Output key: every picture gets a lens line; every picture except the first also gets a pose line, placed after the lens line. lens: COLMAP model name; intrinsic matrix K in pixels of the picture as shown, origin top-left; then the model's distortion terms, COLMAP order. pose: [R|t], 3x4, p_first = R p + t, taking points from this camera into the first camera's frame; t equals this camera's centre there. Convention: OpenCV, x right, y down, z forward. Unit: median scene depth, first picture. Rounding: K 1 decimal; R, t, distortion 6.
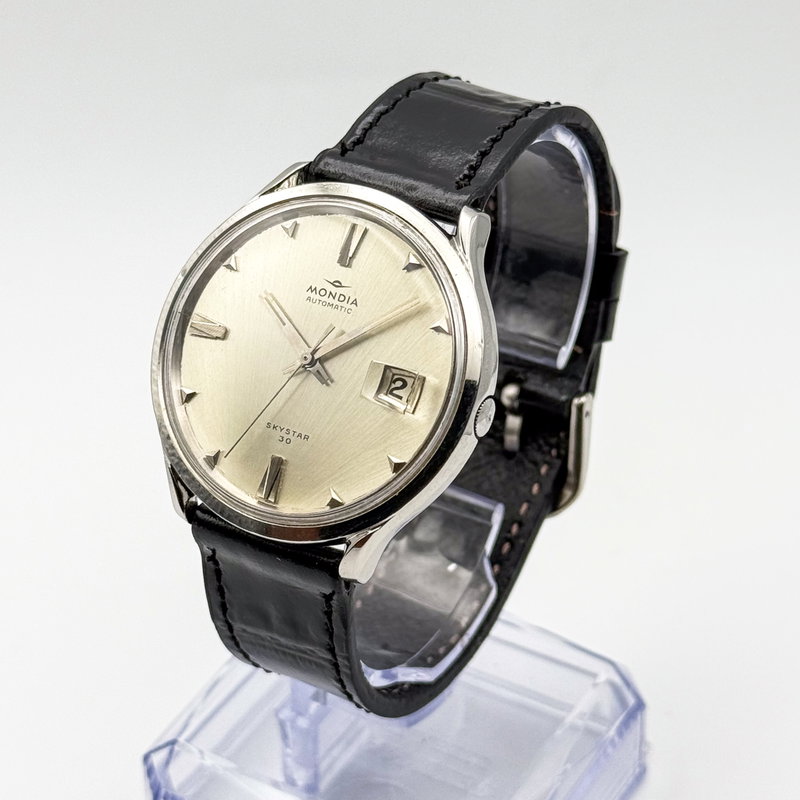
lens RADIAL K [[2604.6, 0, 399.6], [0, 2604.6, 346.0], [0, 0, 1]] dist [-0.044712, -0.651132]
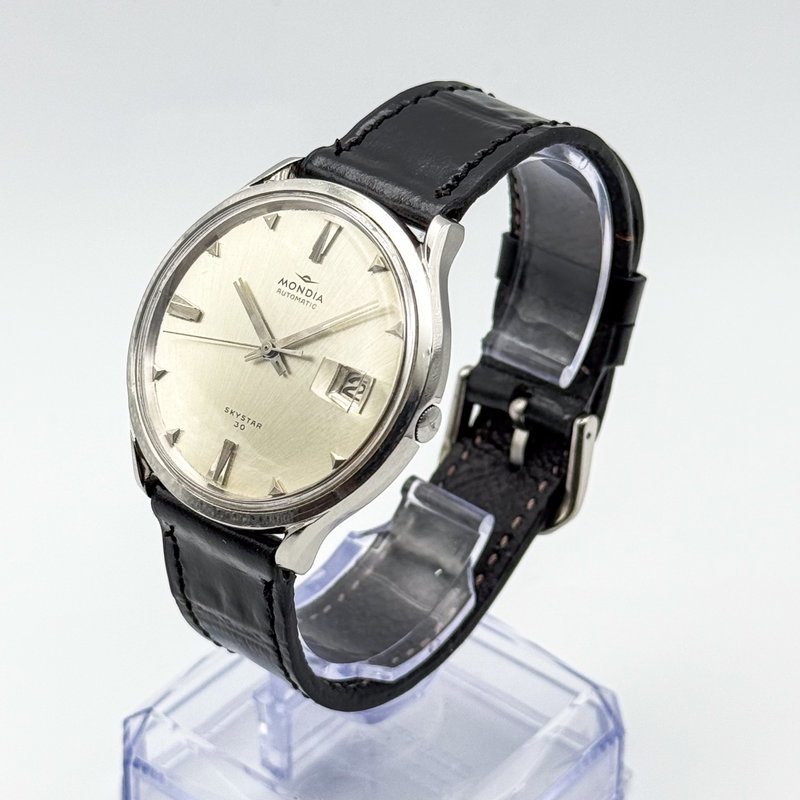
lens RADIAL K [[2604.6, 0, 399.6], [0, 2604.6, 346.0], [0, 0, 1]] dist [-0.044712, -0.651132]
pose [[0.986464, 0.102987, -0.127601, 0.138637], [-0.103180, 0.994650, 0.005117, -0.006473], [0.127446, 0.008118, 0.991812, -0.004269]]
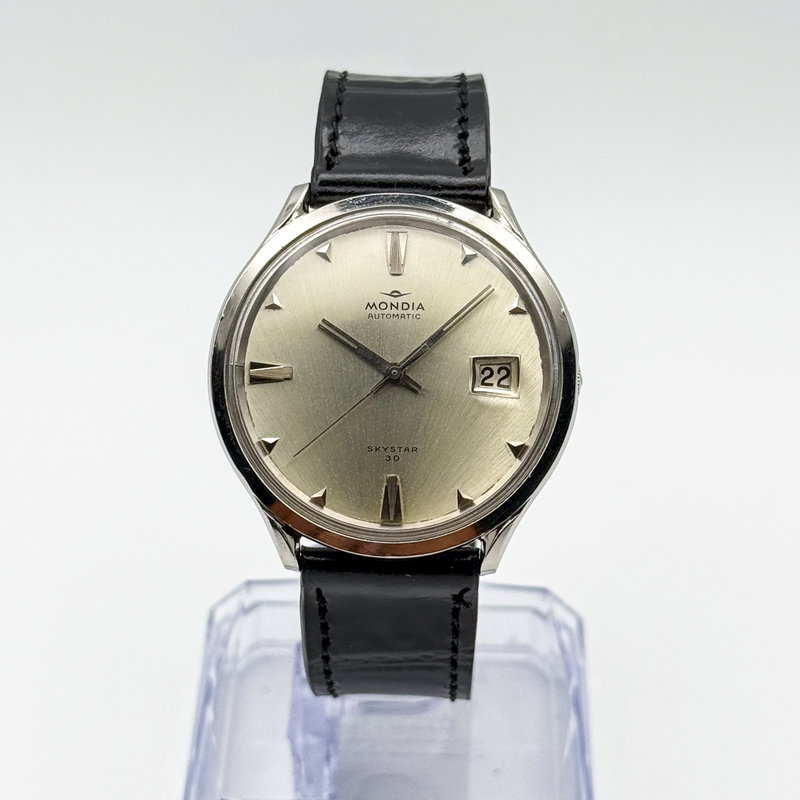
lens RADIAL K [[2604.6, 0, 399.6], [0, 2604.6, 346.0], [0, 0, 1]] dist [-0.044712, -0.651132]
pose [[0.877653, -0.262157, 0.401246, -0.411792], [0.251345, 0.964550, 0.080425, -0.081163], [-0.408106, 0.030266, 0.912433, 0.084591]]
